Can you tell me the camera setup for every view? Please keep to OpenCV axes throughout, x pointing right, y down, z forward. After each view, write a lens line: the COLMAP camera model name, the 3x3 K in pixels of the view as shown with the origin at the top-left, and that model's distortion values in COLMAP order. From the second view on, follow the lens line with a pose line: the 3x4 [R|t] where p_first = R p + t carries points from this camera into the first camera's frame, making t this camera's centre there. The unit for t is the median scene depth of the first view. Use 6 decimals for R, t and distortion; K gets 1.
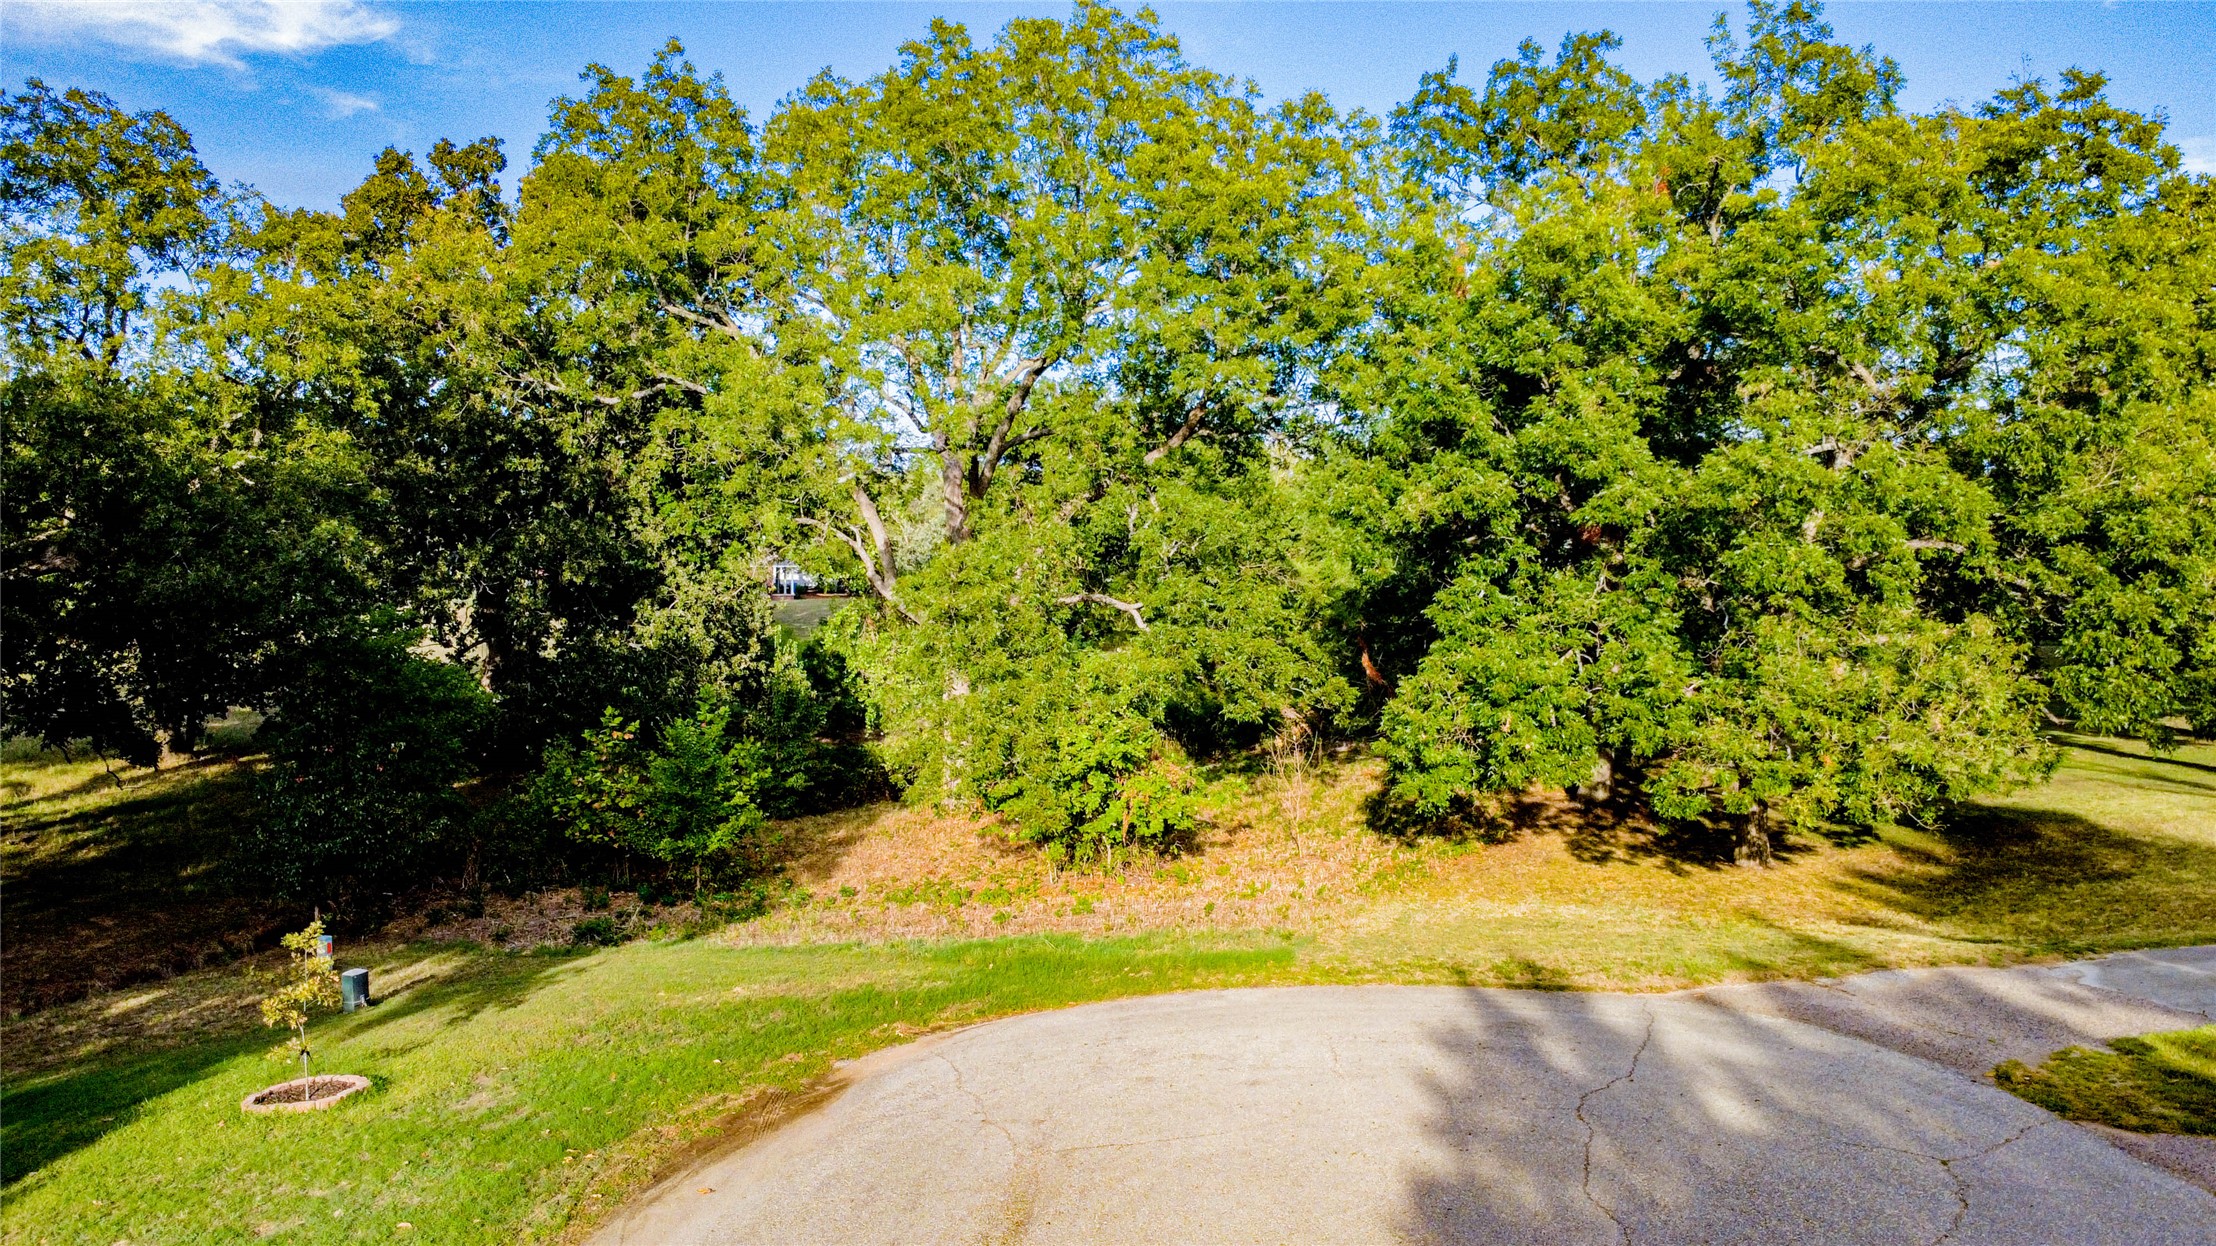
lens RADIAL K [[1626.6, 0, 1105.8], [0, 1626.6, 611.2], [0, 0, 1]] dist [-0.003998, 0.003274]
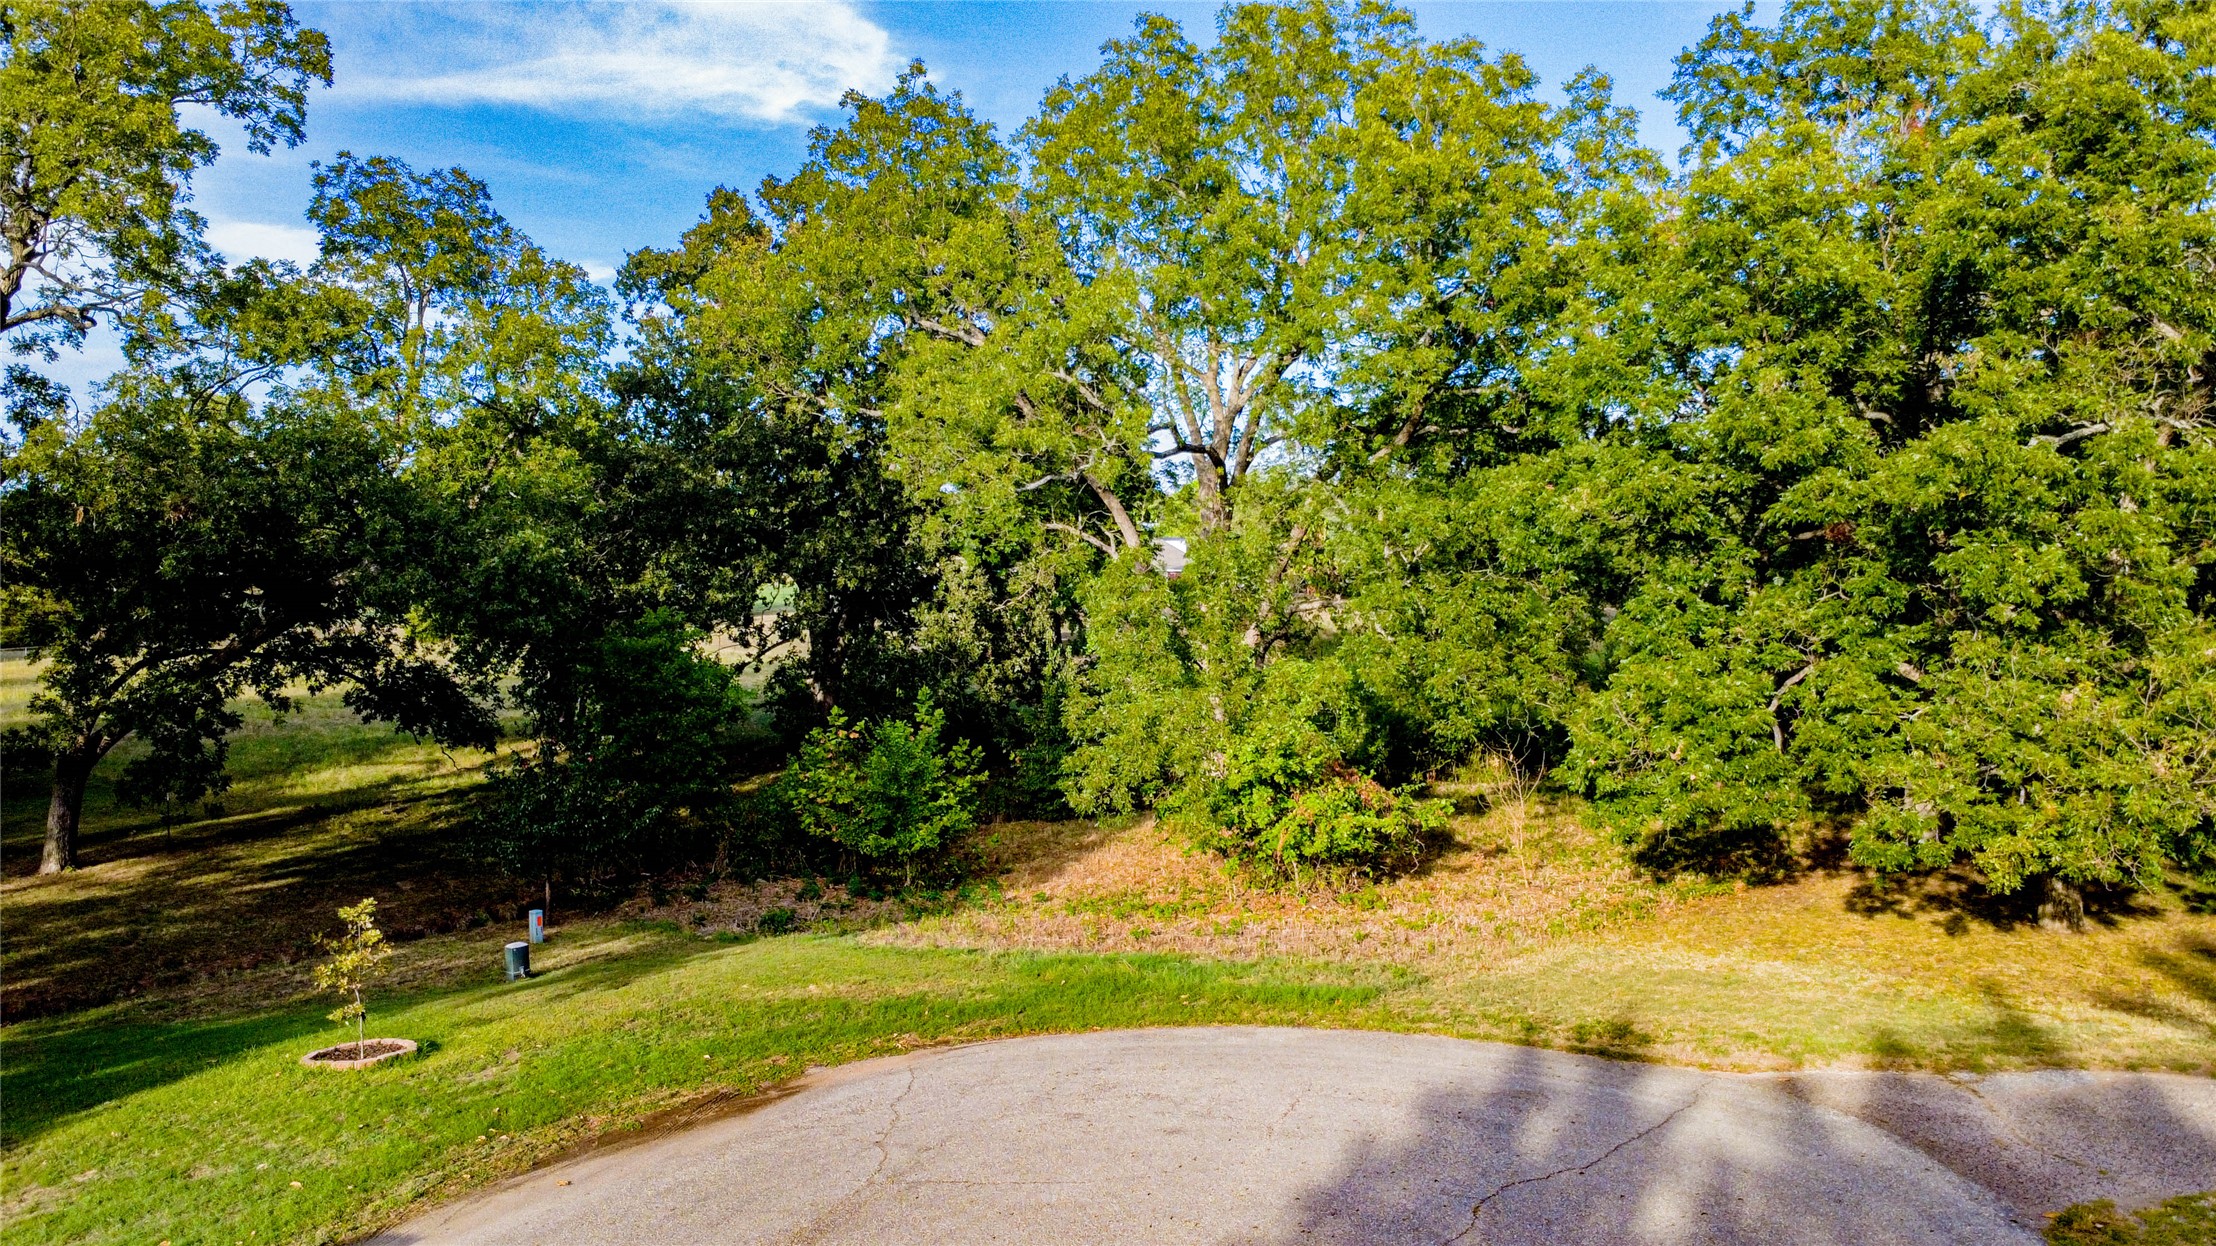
lens RADIAL K [[1626.6, 0, 1109.8], [0, 1626.6, 626.9], [0, 0, 1]] dist [-0.003998, 0.003274]
pose [[0.953193, 0.007996, -0.302257, 0.181387], [-0.005413, 0.999941, 0.009382, -0.003515], [0.302314, -0.007306, 0.953180, 0.057071]]
